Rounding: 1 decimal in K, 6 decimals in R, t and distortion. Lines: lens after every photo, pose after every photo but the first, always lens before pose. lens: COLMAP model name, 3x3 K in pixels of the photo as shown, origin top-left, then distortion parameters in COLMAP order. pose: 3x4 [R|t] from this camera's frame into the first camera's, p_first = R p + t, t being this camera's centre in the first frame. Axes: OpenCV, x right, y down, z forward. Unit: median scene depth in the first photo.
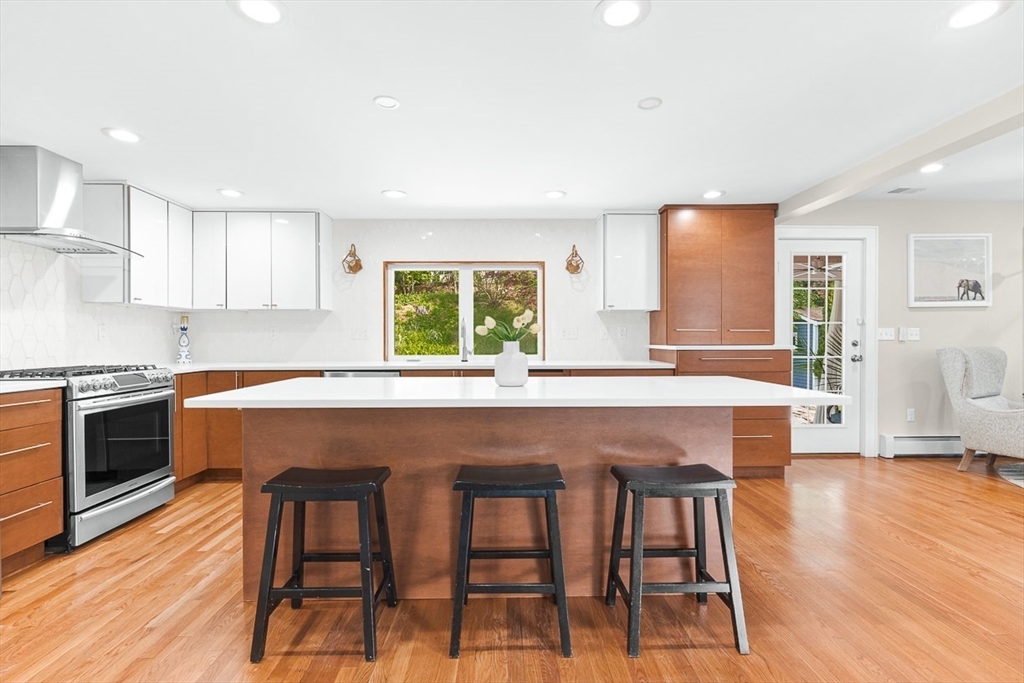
lens RADIAL K [[467.1, 0, 513.0], [0, 467.1, 338.0], [0, 0, 1]] dist [0.000258, 0.001251]
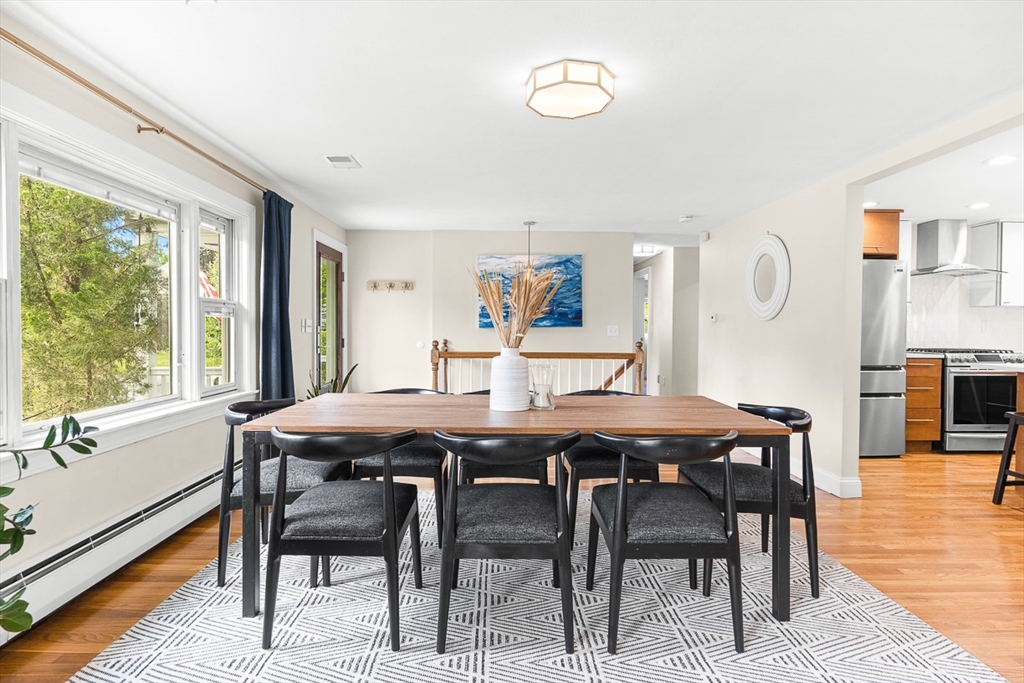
lens RADIAL K [[533.3, 0, 509.9], [0, 533.3, 341.0], [0, 0, 1]] dist [-0.004906, -0.000906]
pose [[0.001256, 0.026835, -0.999639, 0.638544], [-0.005449, 0.999625, 0.026828, -0.003490], [0.999984, 0.005414, 0.001402, -0.390103]]
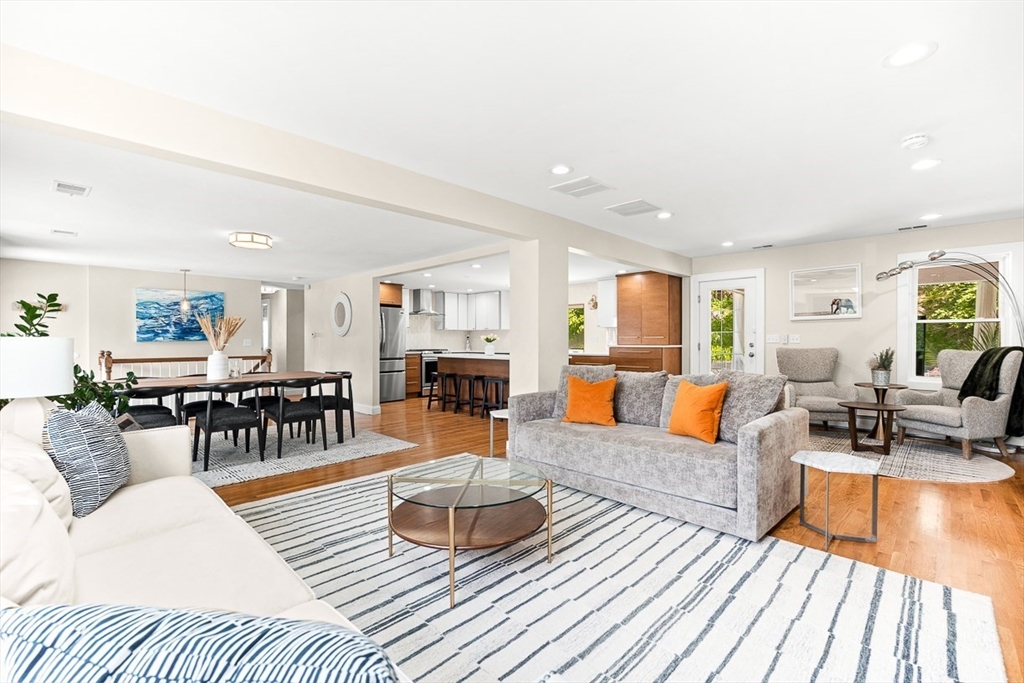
lens RADIAL K [[467.1, 0, 517.0], [0, 467.1, 337.4], [0, 0, 1]] dist [0.000258, 0.001251]
pose [[0.704377, -0.003366, -0.709818, 1.434437], [-0.000109, 0.999988, -0.004851, -0.006700], [0.709826, 0.003494, 0.704368, -0.705600]]
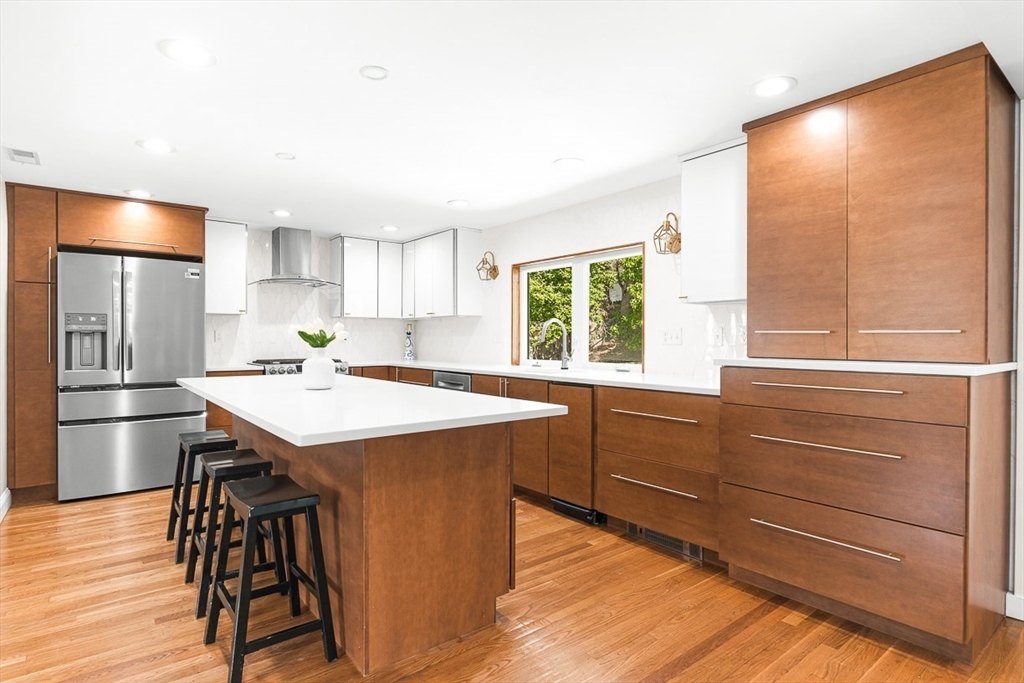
lens RADIAL K [[533.3, 0, 517.9], [0, 533.3, 339.6], [0, 0, 1]] dist [-0.004906, -0.000906]
pose [[0.606286, 0.004579, -0.795234, 0.687479], [-0.003925, 0.999988, 0.002766, -0.008622], [0.795237, 0.001444, 0.606297, 0.351630]]
